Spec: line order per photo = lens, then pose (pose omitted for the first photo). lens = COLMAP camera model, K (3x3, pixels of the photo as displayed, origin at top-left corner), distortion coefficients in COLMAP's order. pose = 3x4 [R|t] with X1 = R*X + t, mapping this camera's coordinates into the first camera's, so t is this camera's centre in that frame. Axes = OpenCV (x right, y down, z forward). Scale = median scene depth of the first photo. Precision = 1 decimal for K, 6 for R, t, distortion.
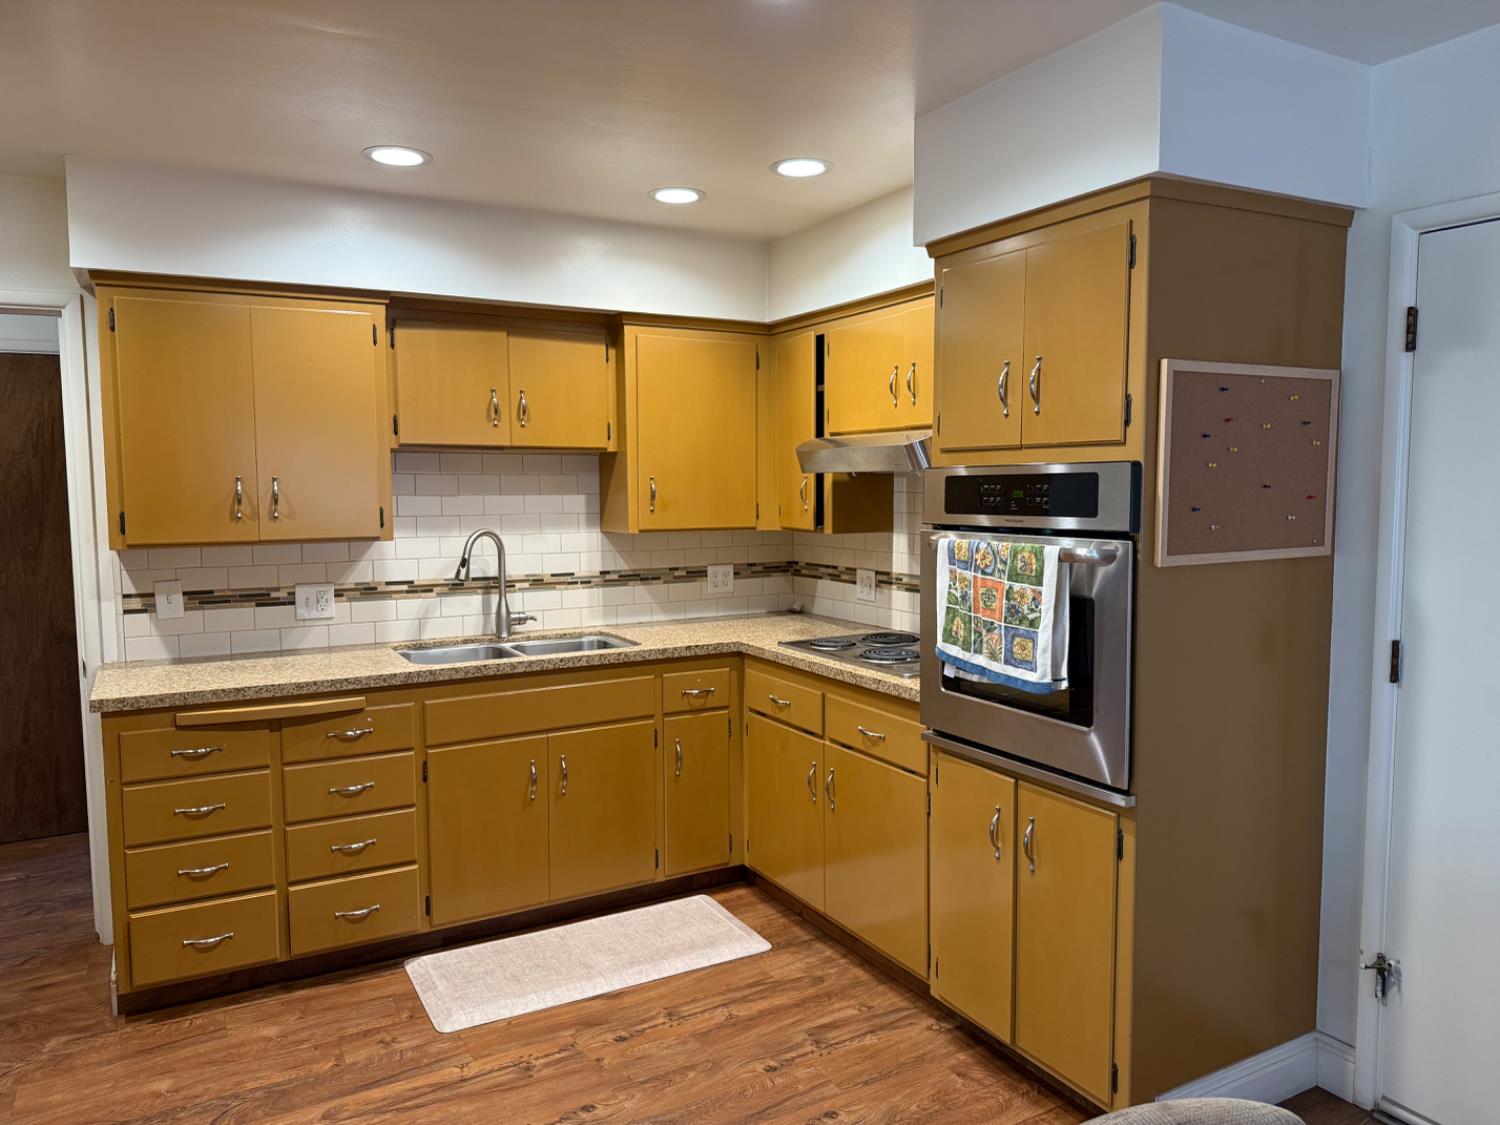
lens RADIAL K [[1060.2, 0, 750.8], [0, 1060.2, 561.6], [0, 0, 1]] dist [0.038115, -0.033624]
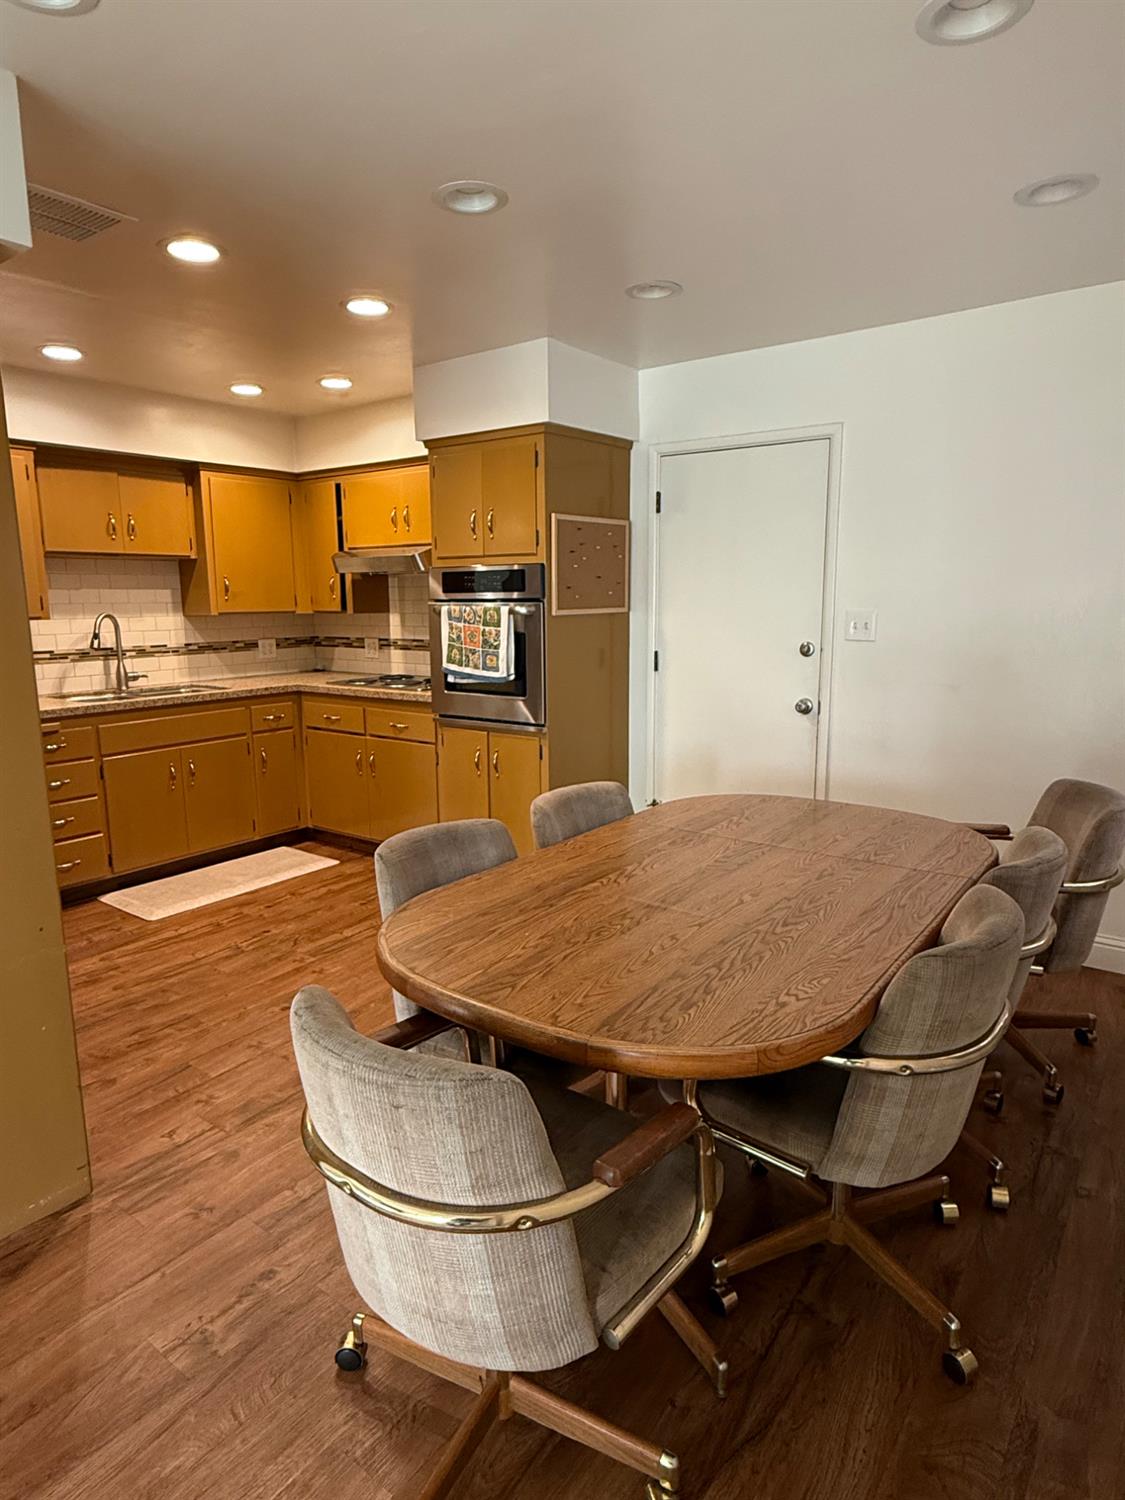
lens RADIAL K [[889.7, 0, 561.1], [0, 889.7, 747.7], [0, 0, 1]] dist [0.005547, -0.002406]
pose [[0.917619, -0.071962, 0.390892, -0.205473], [0.034604, 0.994203, 0.101796, 0.058011], [-0.395952, -0.079883, 0.914790, -0.416620]]
